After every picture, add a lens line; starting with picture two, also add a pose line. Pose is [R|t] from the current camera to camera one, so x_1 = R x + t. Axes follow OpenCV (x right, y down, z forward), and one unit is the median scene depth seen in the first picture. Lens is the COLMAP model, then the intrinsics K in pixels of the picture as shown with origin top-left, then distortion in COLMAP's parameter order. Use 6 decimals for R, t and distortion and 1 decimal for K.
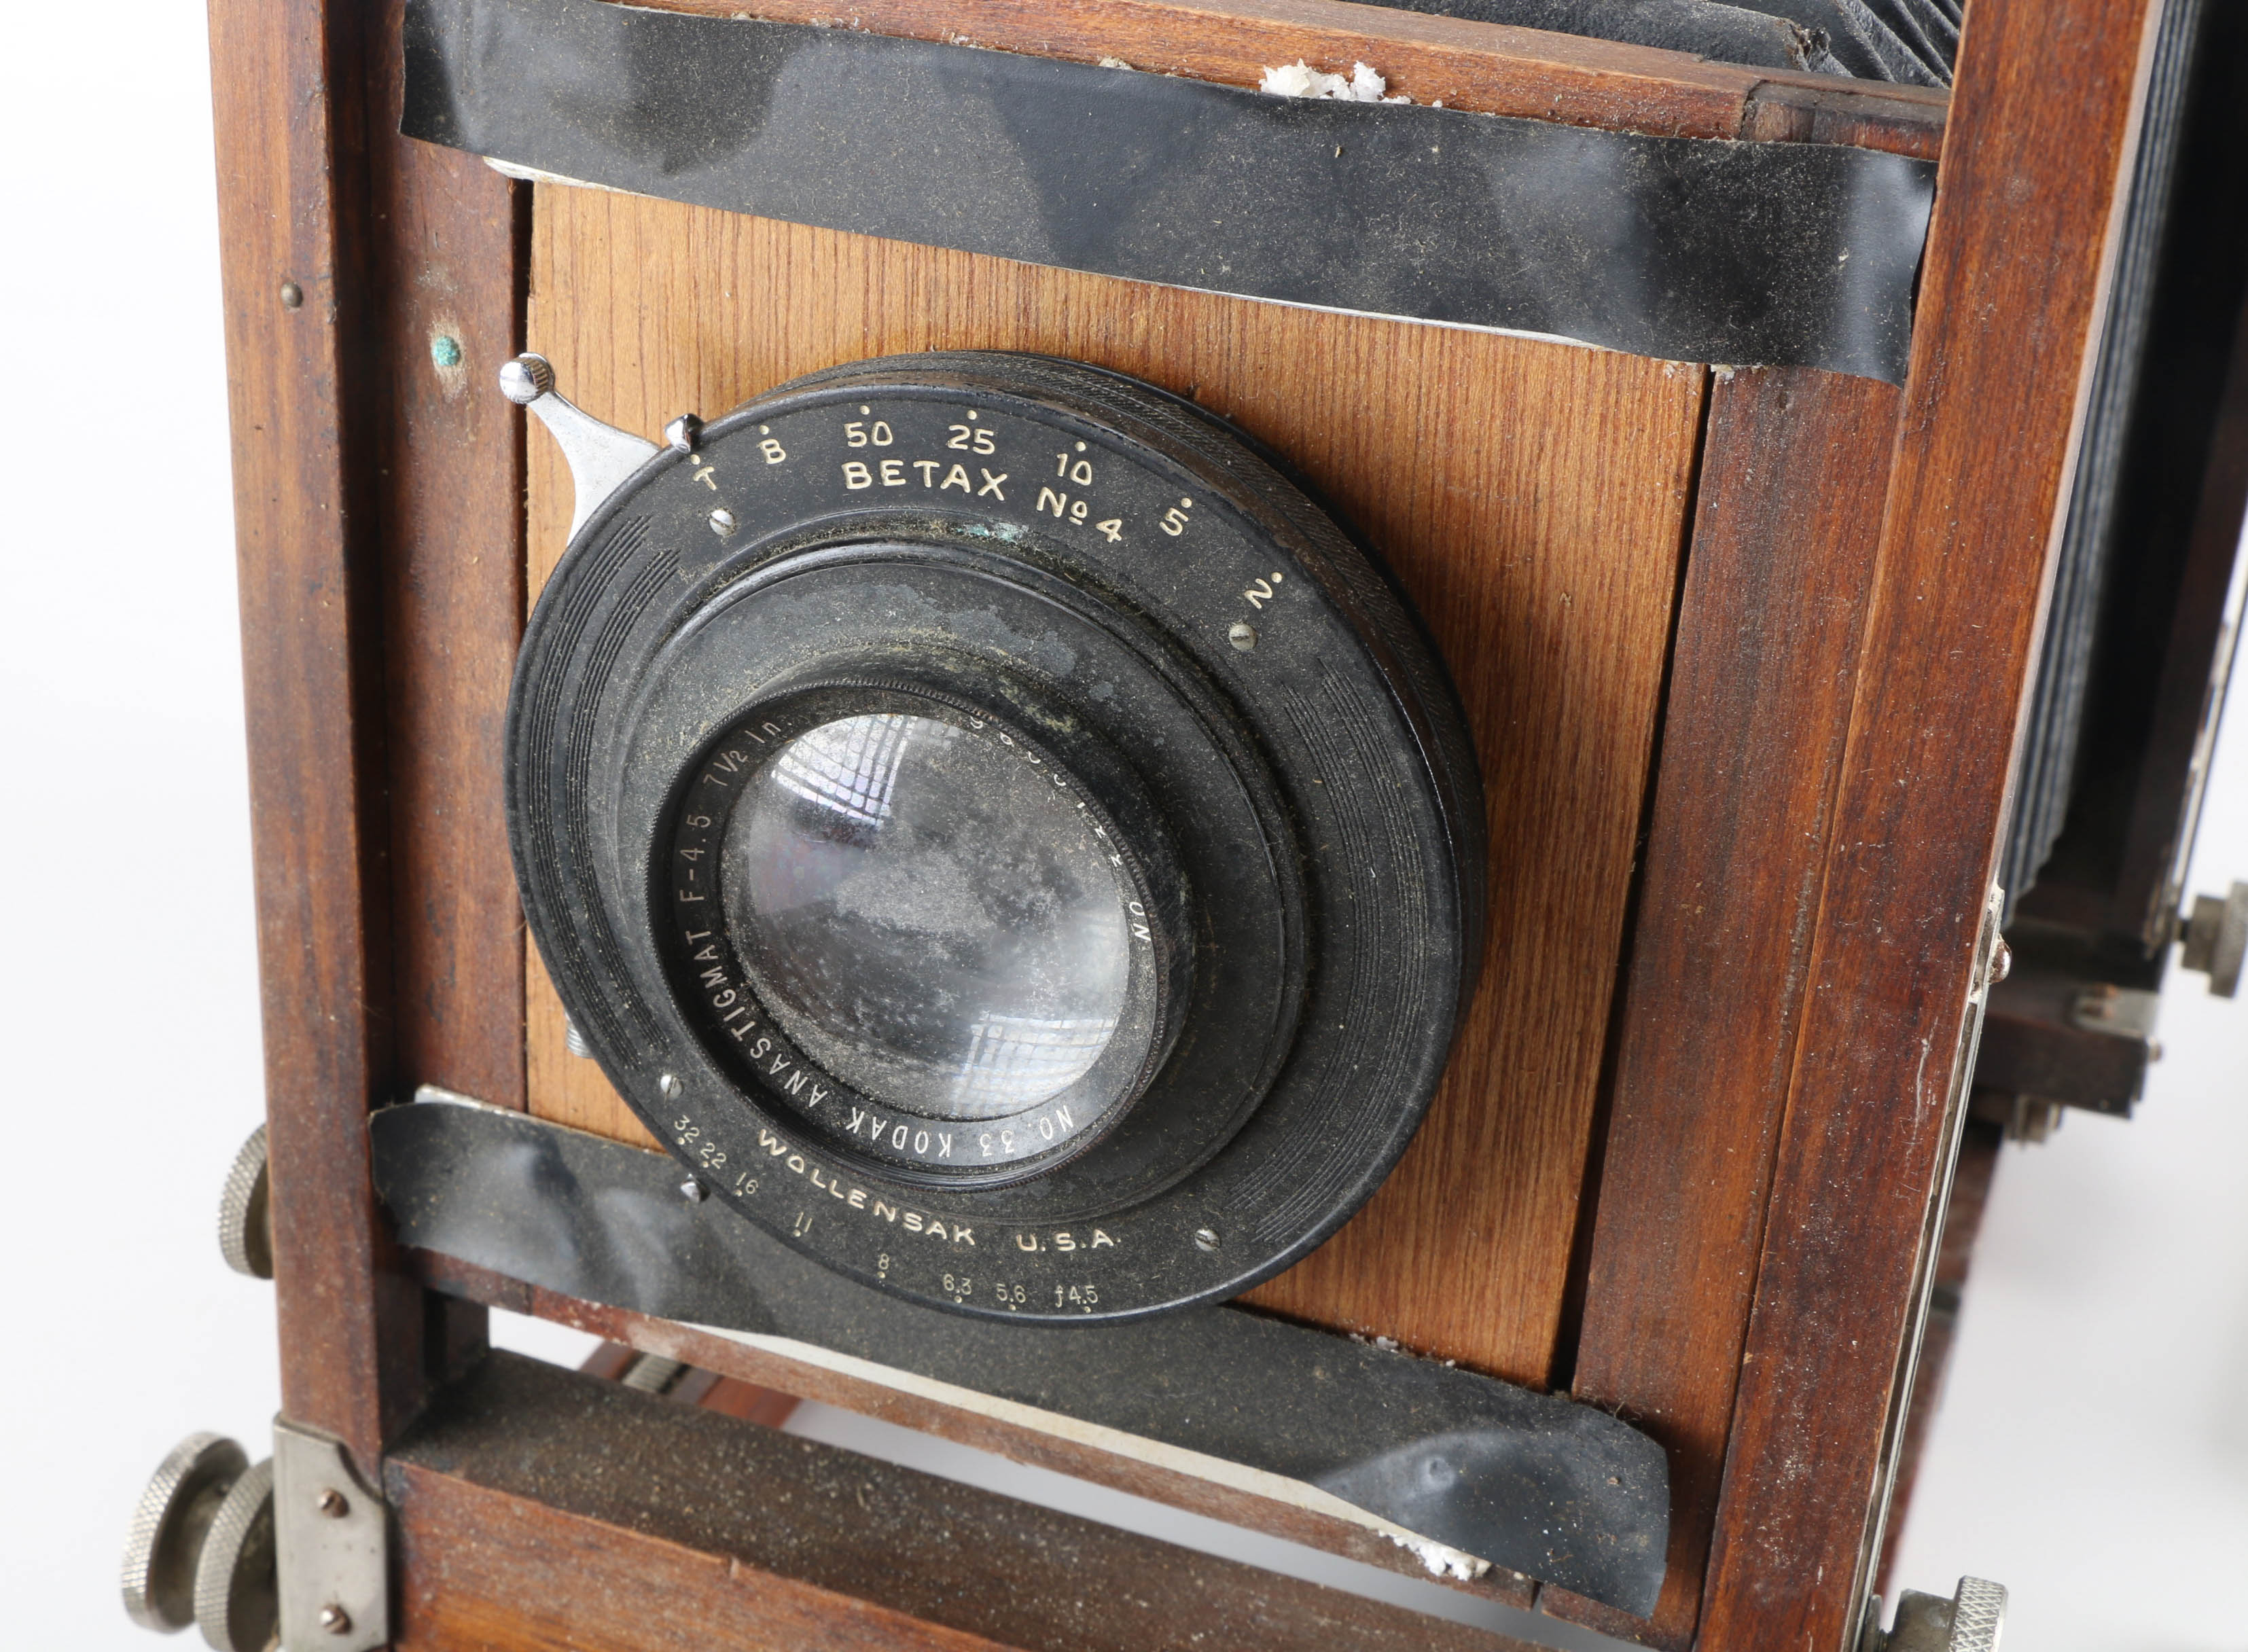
lens RADIAL K [[3324.6, 0, 1044.6], [0, 3324.6, 797.4], [0, 0, 1]] dist [-0.040254, 0.000000]
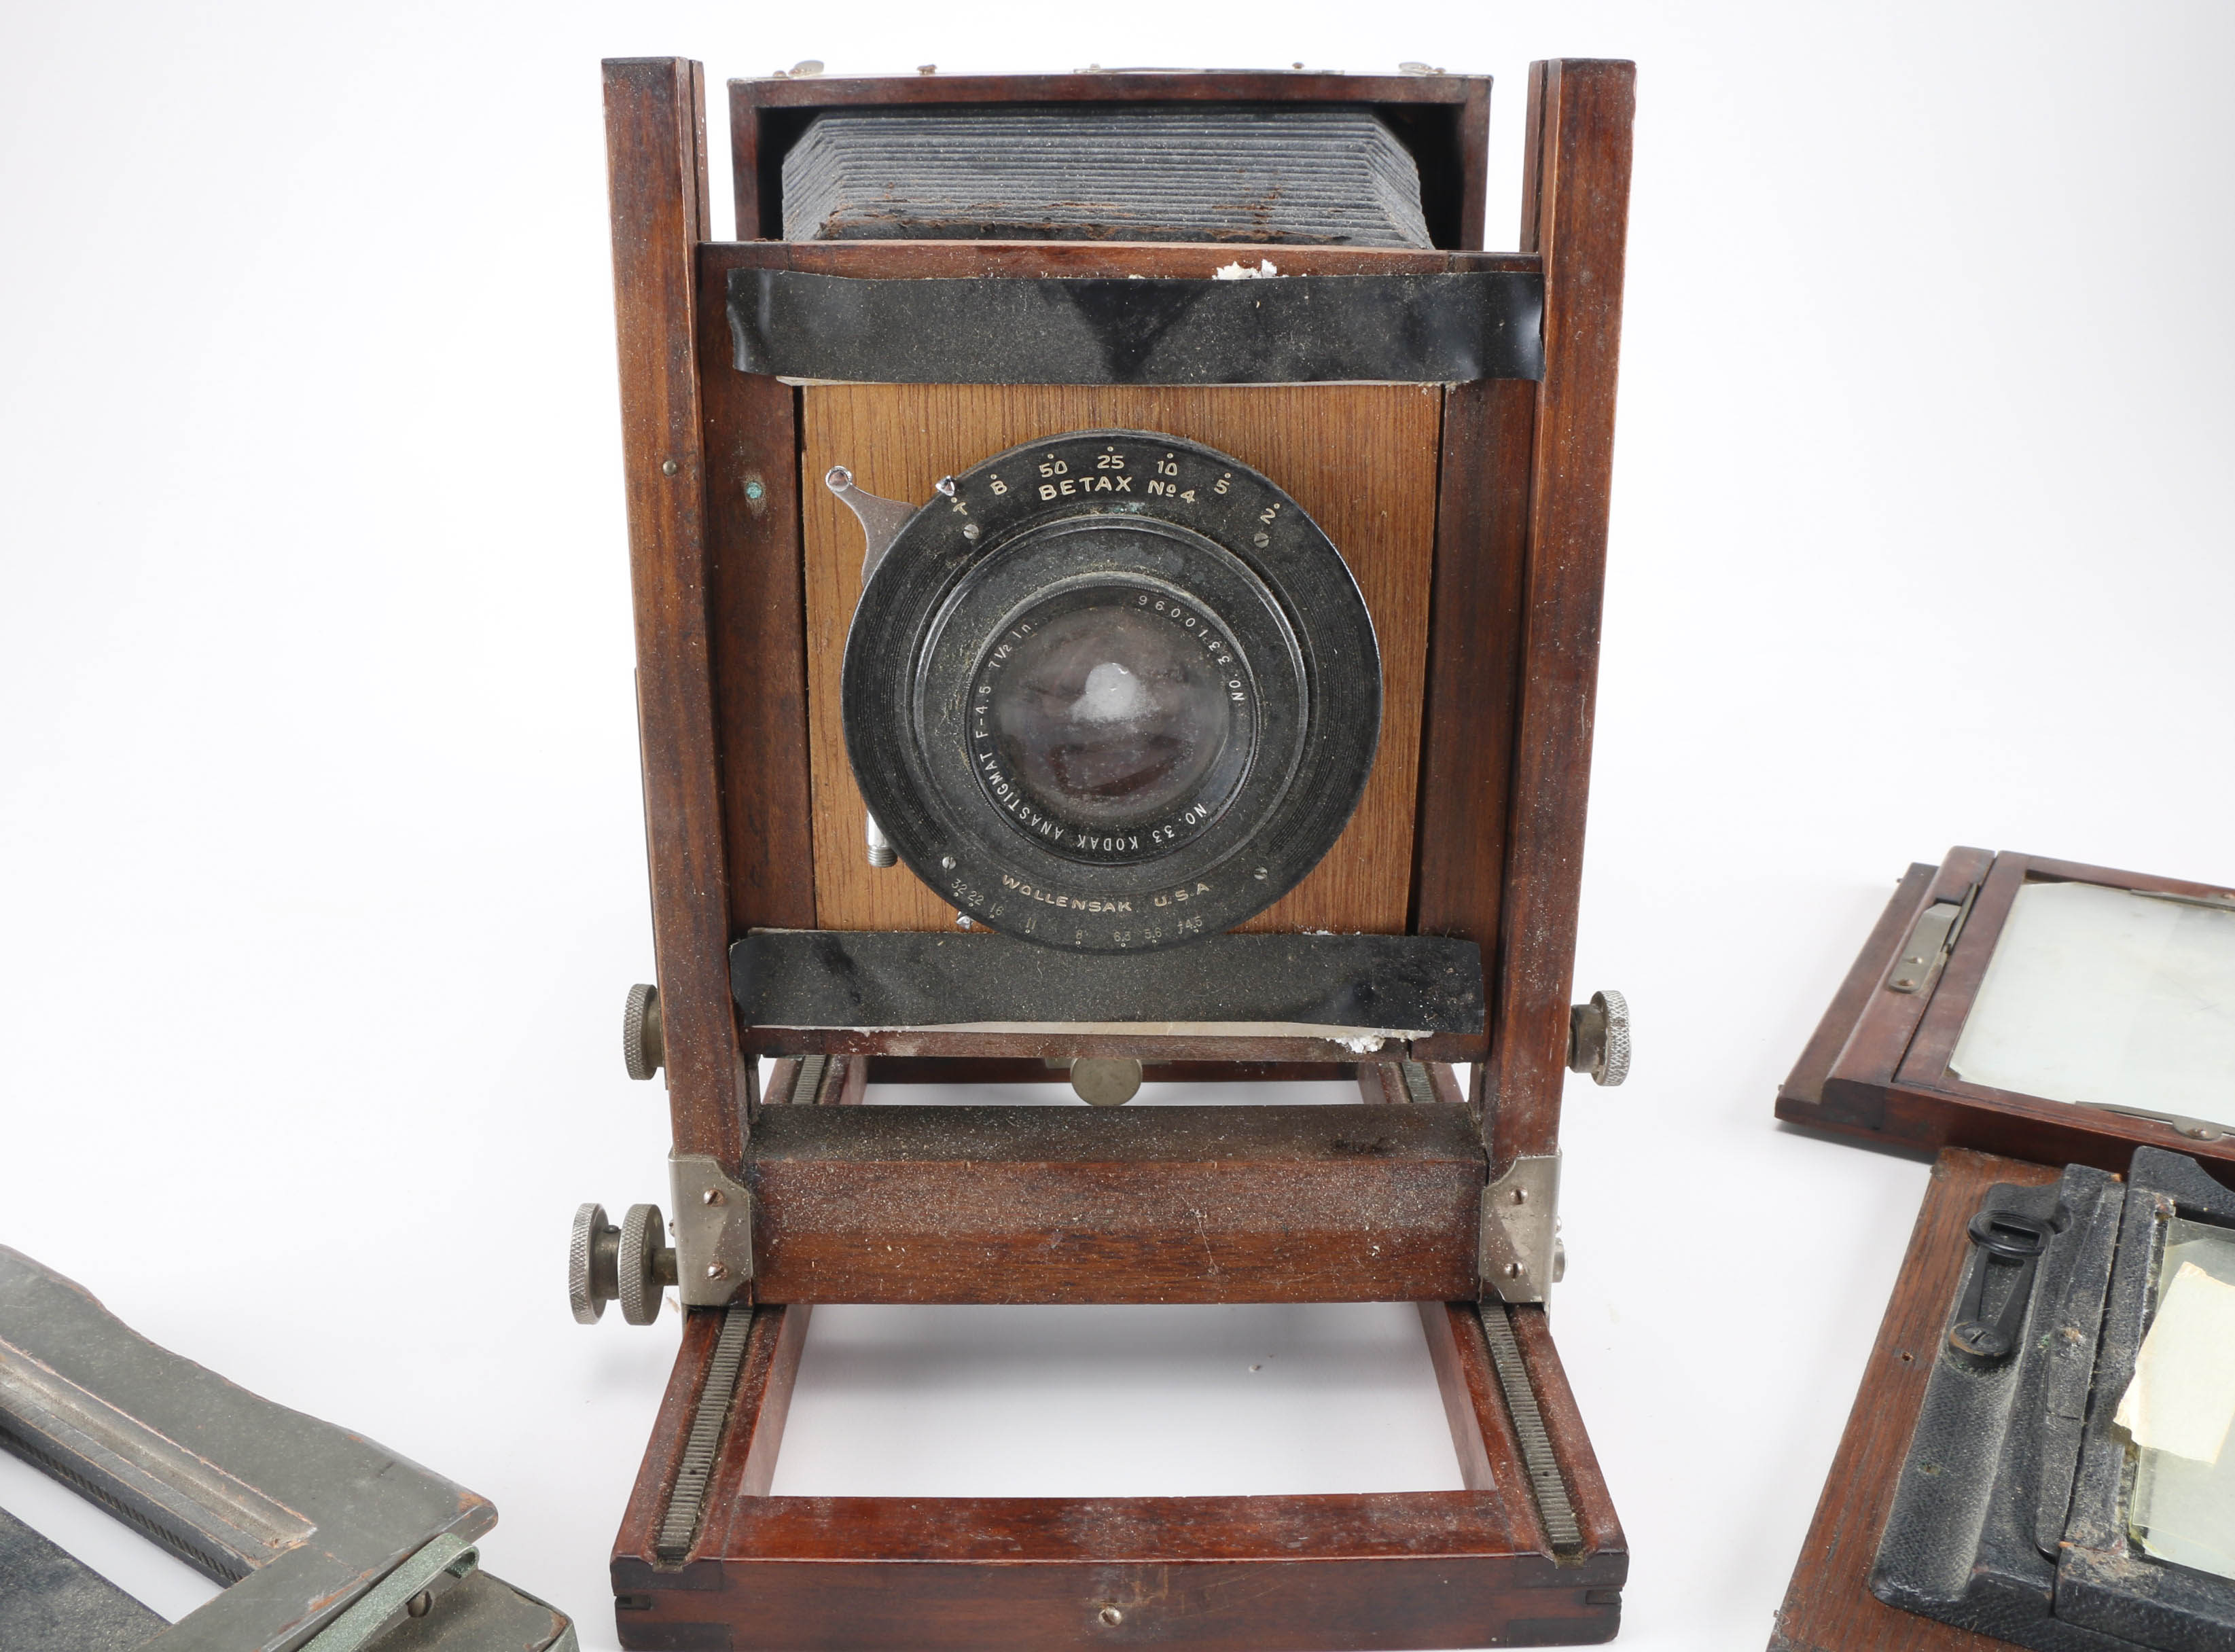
lens RADIAL K [[1983.7, 0, 1120.9], [0, 1983.7, 819.7], [0, 0, 1]] dist [-0.142516, -0.004829]
pose [[0.922554, -0.163619, 0.349460, -0.423784], [0.200502, 0.977055, -0.071850, 0.169417], [-0.329685, 0.136353, 0.934192, -0.053792]]
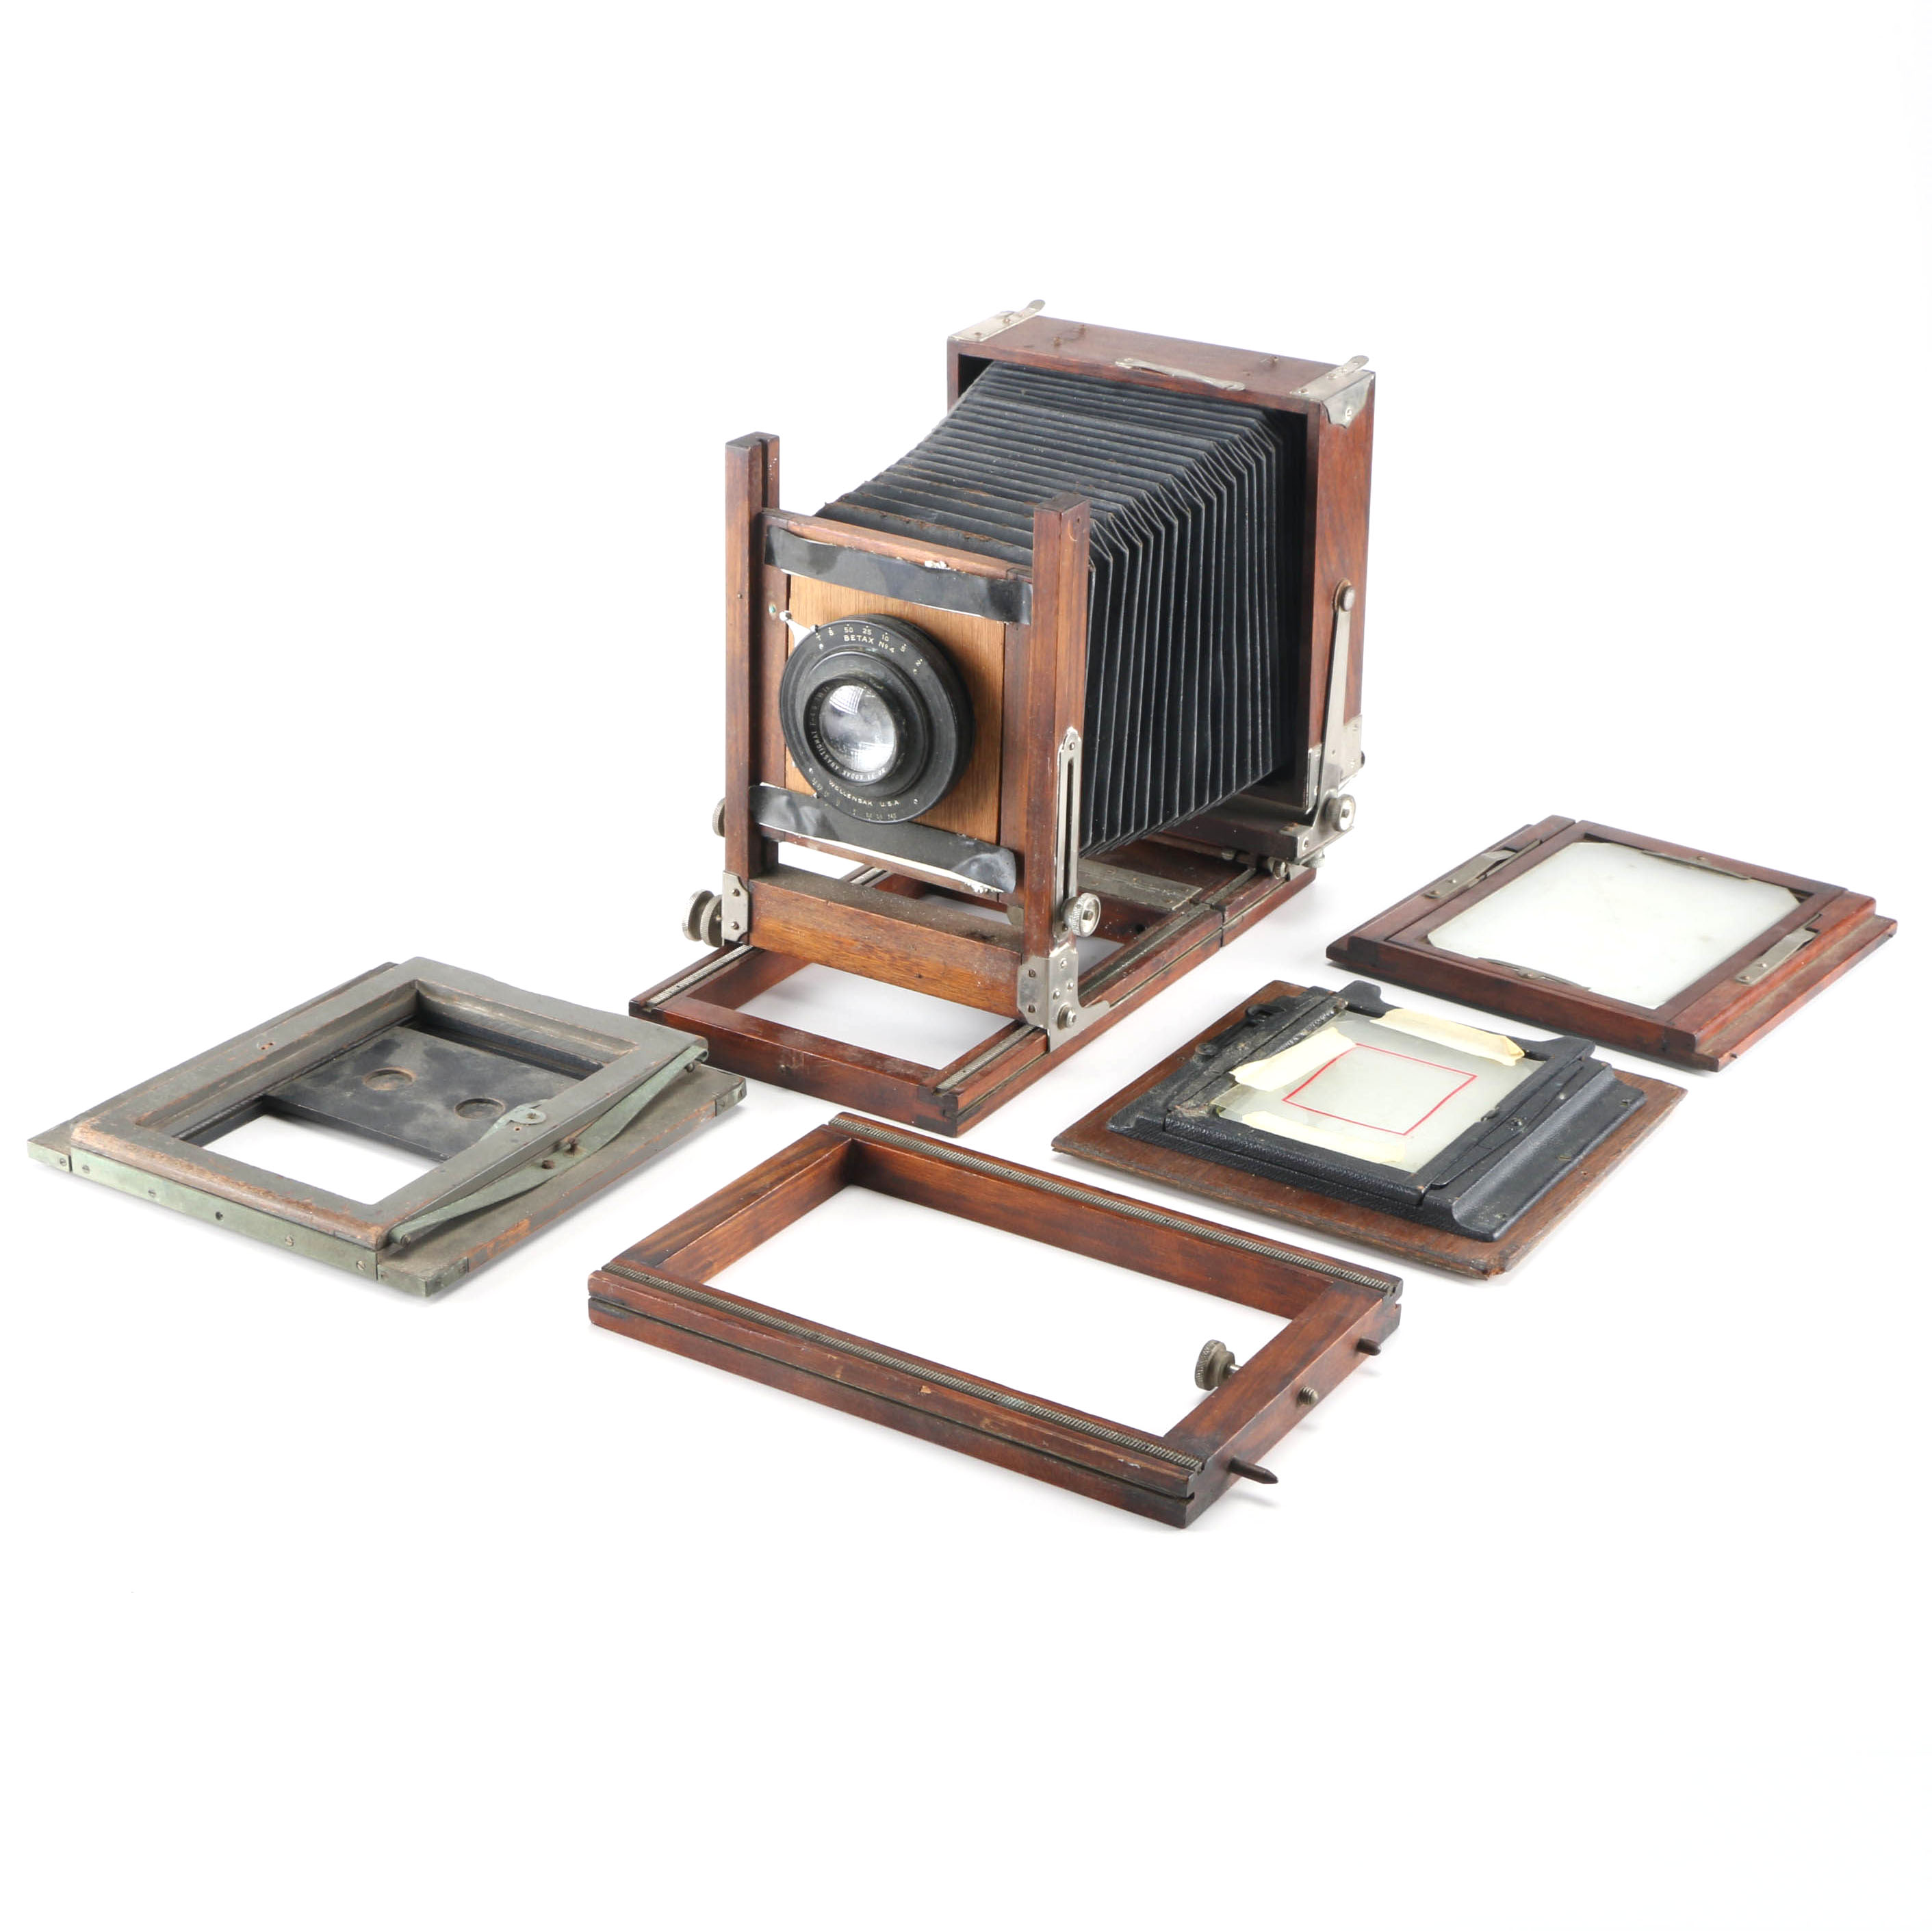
lens RADIAL K [[3717.4, 0, 968.6], [0, 3717.4, 966.5], [0, 0, 1]] dist [0.081963, 0.000000]
pose [[0.983410, 0.049518, -0.174505, 1.068320], [-0.054835, 0.998163, -0.025779, 0.504157], [0.172908, 0.034920, 0.984319, -4.237805]]
